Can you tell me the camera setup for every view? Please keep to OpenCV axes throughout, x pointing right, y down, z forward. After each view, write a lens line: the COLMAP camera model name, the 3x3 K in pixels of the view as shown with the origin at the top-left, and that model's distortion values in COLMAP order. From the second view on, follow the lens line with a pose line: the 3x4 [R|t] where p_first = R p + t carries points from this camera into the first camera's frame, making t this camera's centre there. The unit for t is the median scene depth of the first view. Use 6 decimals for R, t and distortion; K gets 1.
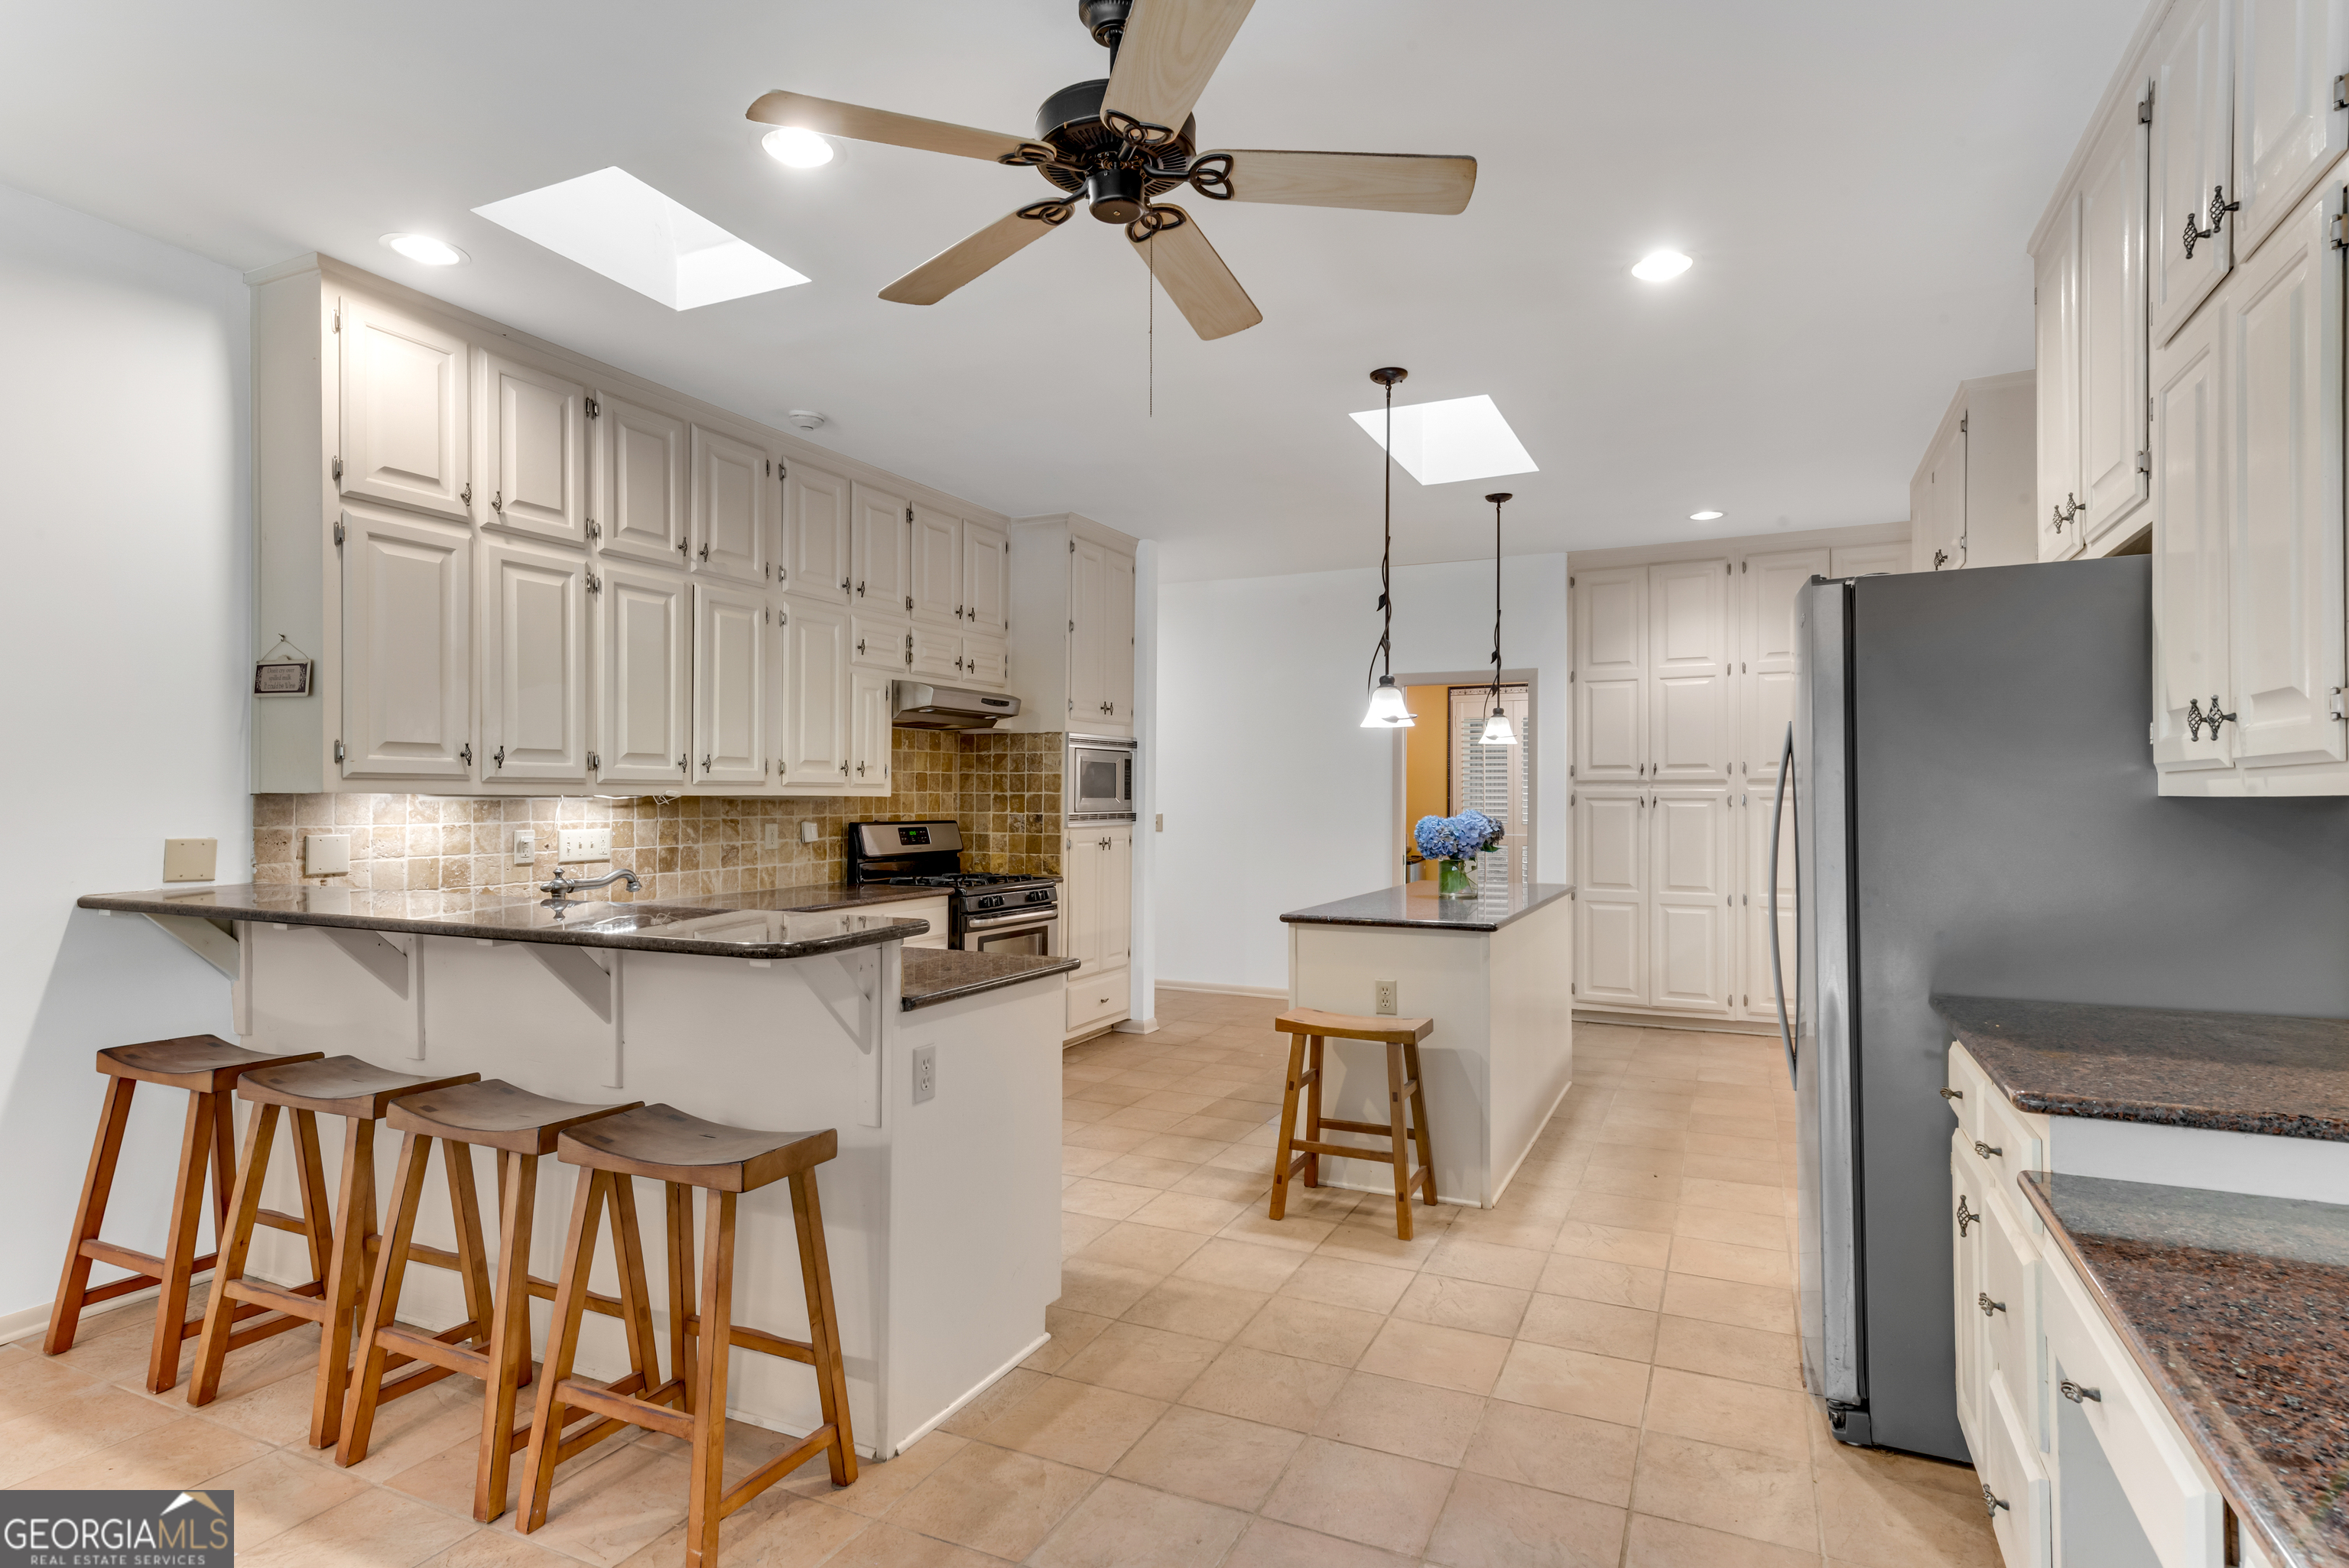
lens RADIAL K [[1215.1, 0, 1228.9], [0, 1215.1, 804.3], [0, 0, 1]] dist [0.025721, -0.005435]
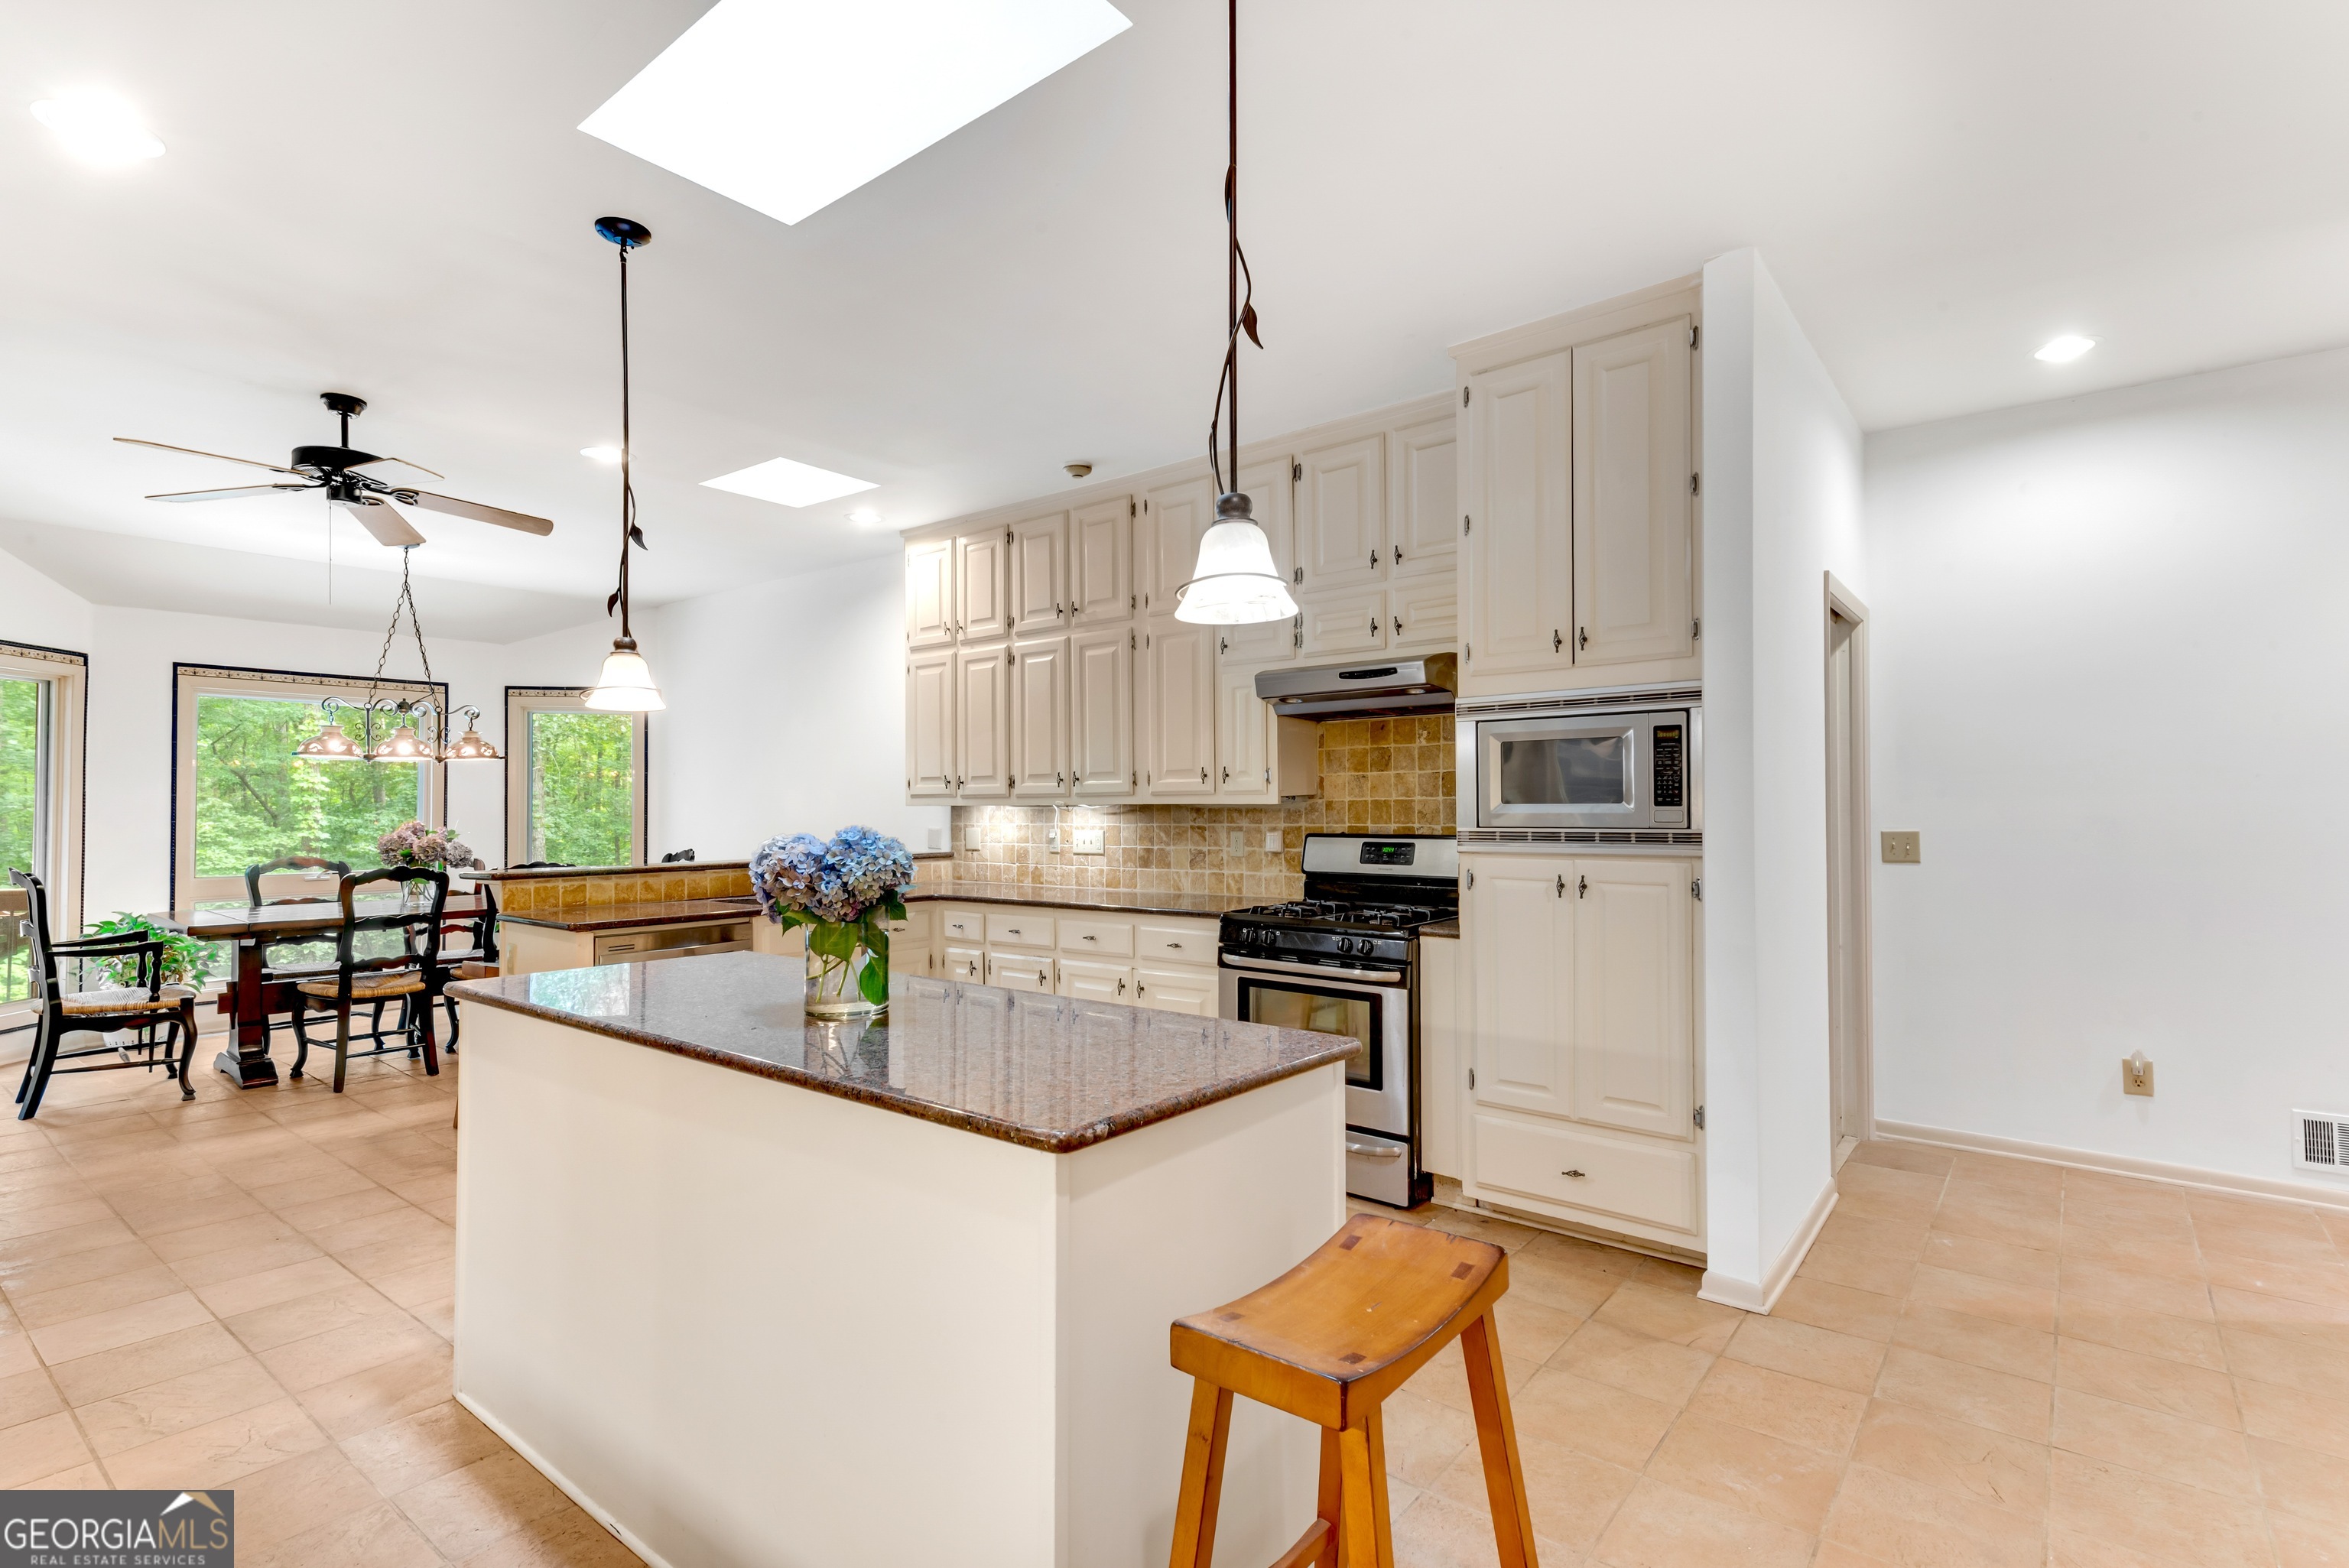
lens RADIAL K [[1124.9, 0, 1106.6], [0, 1124.9, 786.4], [0, 0, 1]] dist [0.021878, -0.000862]
pose [[-0.297214, -0.019245, -0.954617, 0.592619], [-0.002000, 0.999807, -0.019534, -0.003341], [0.954809, -0.003897, -0.297195, 1.254440]]
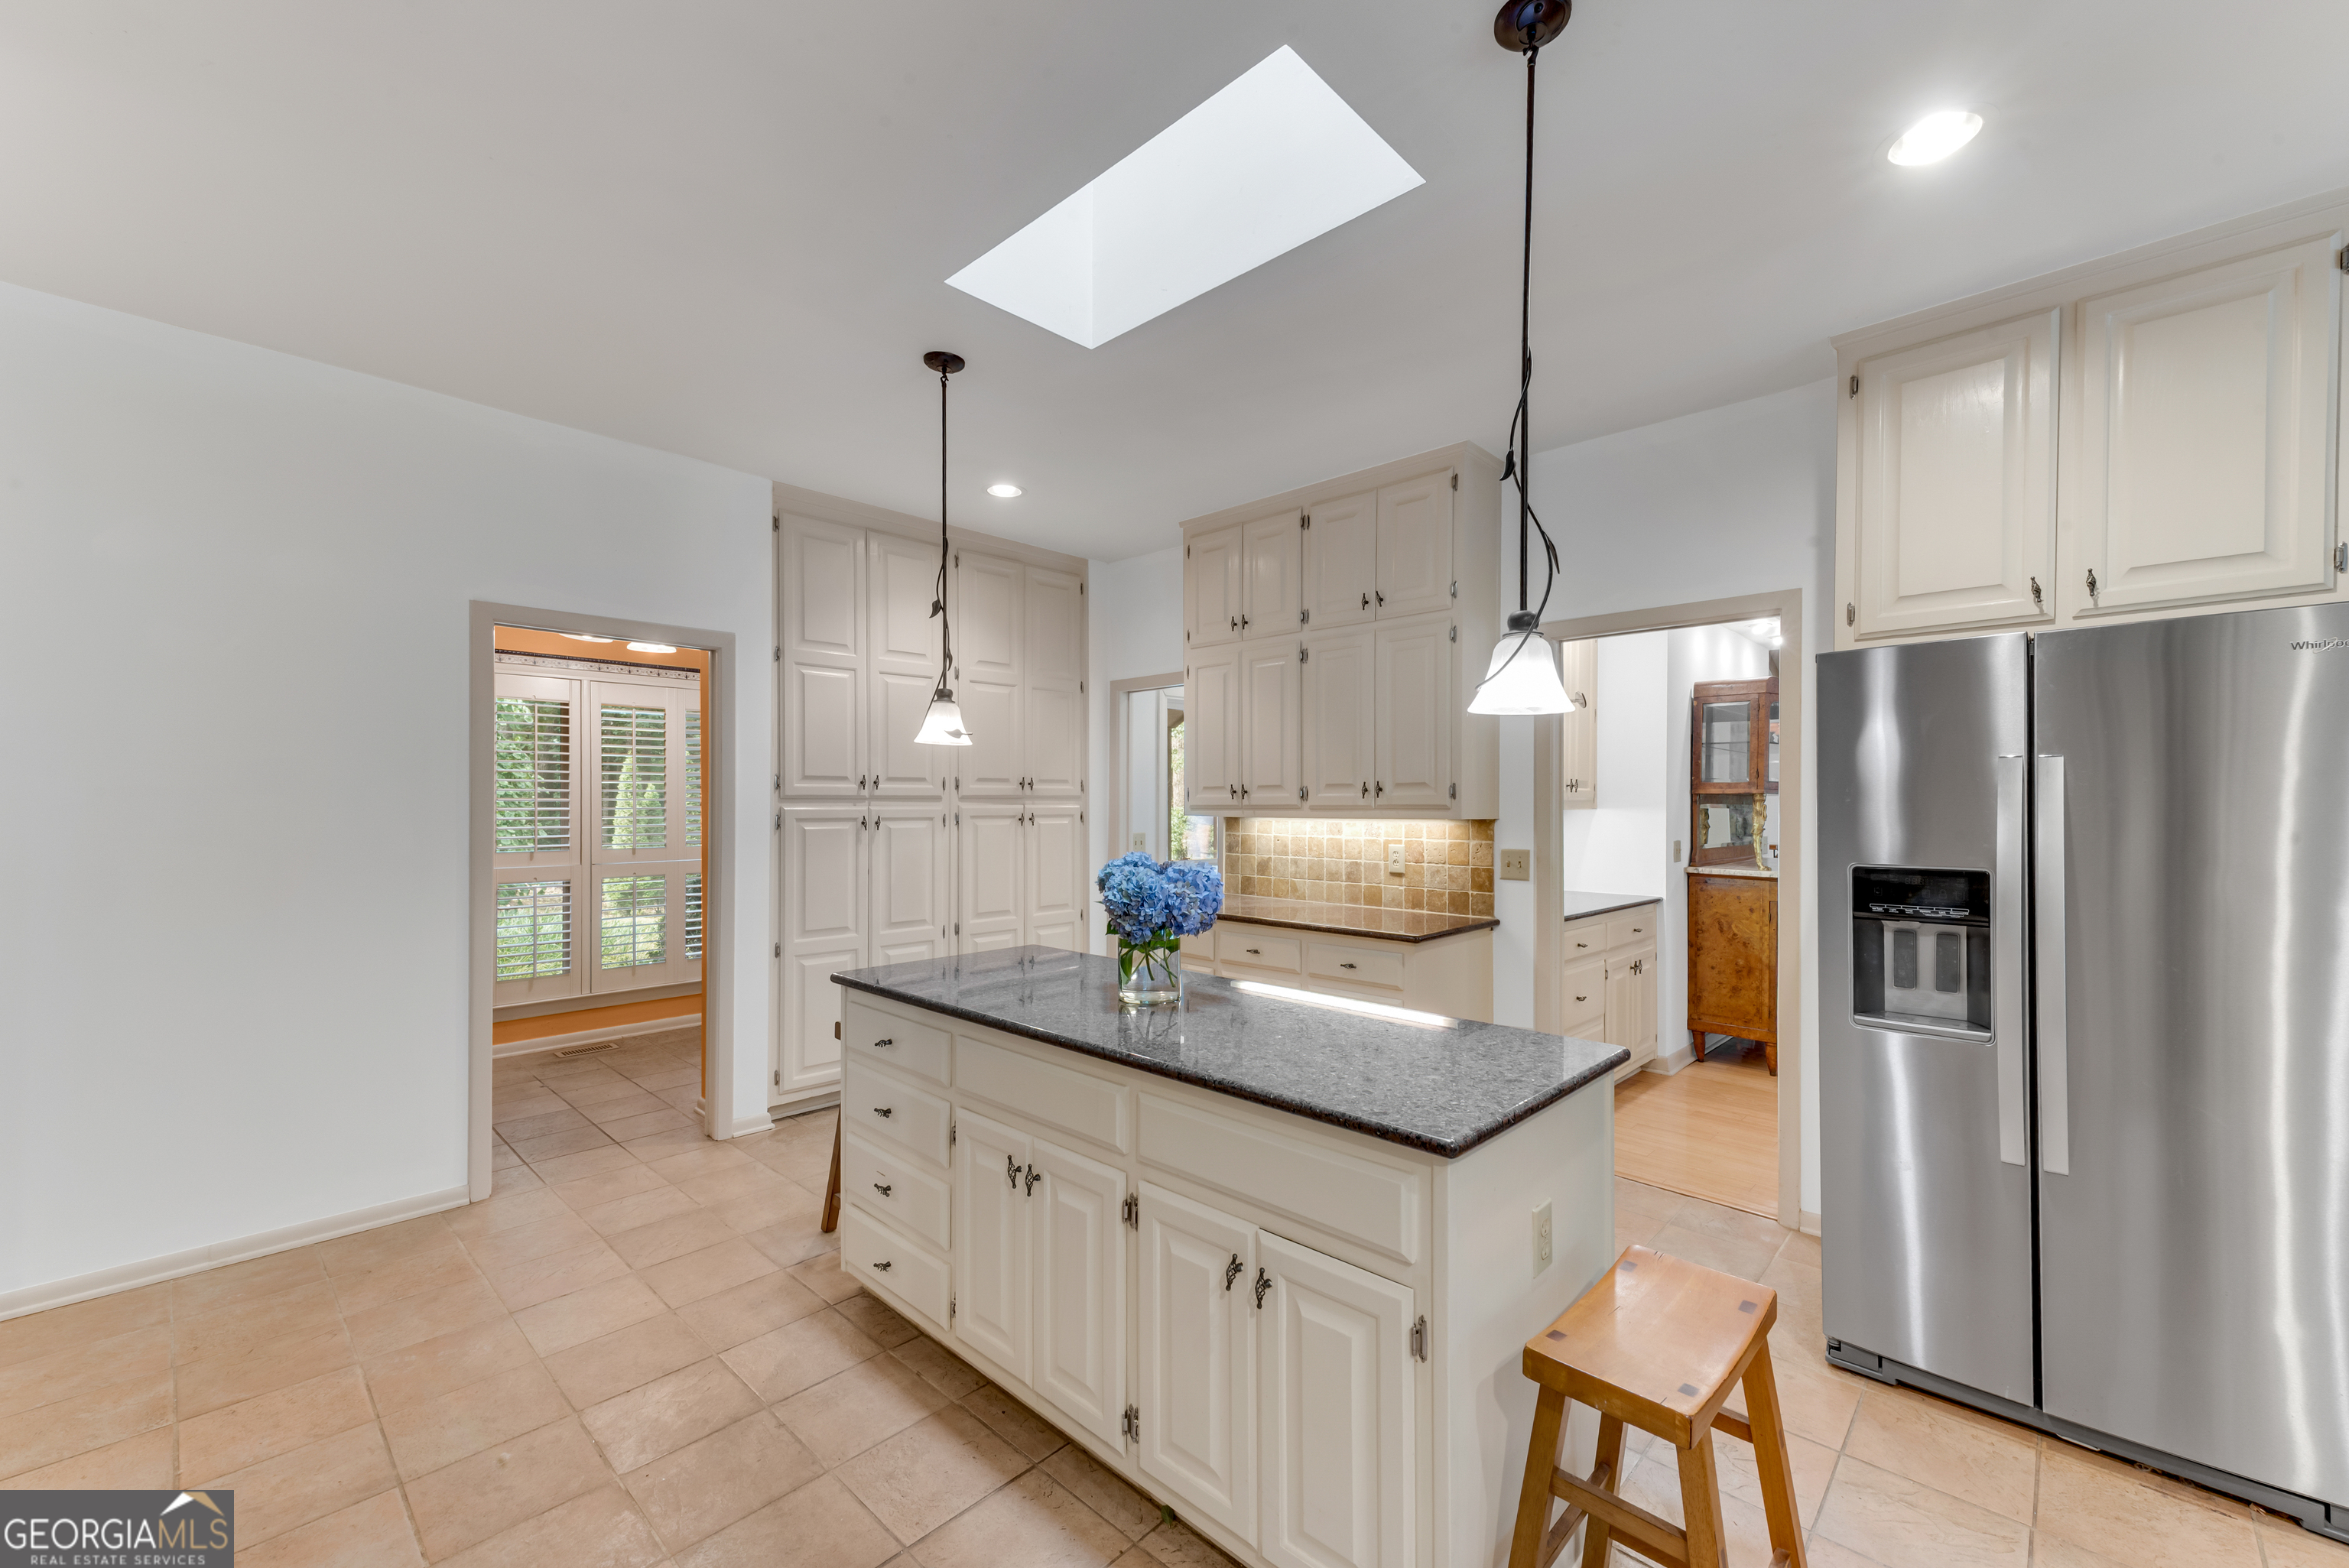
lens RADIAL K [[925.4, 0, 1185.2], [0, 925.4, 803.5], [0, 0, 1]] dist [0.001004, 0.000084]
pose [[0.323671, -0.002605, 0.946166, -0.242752], [-0.000086, 0.999996, 0.002783, -0.023592], [-0.946170, -0.000982, 0.323670, 0.859152]]
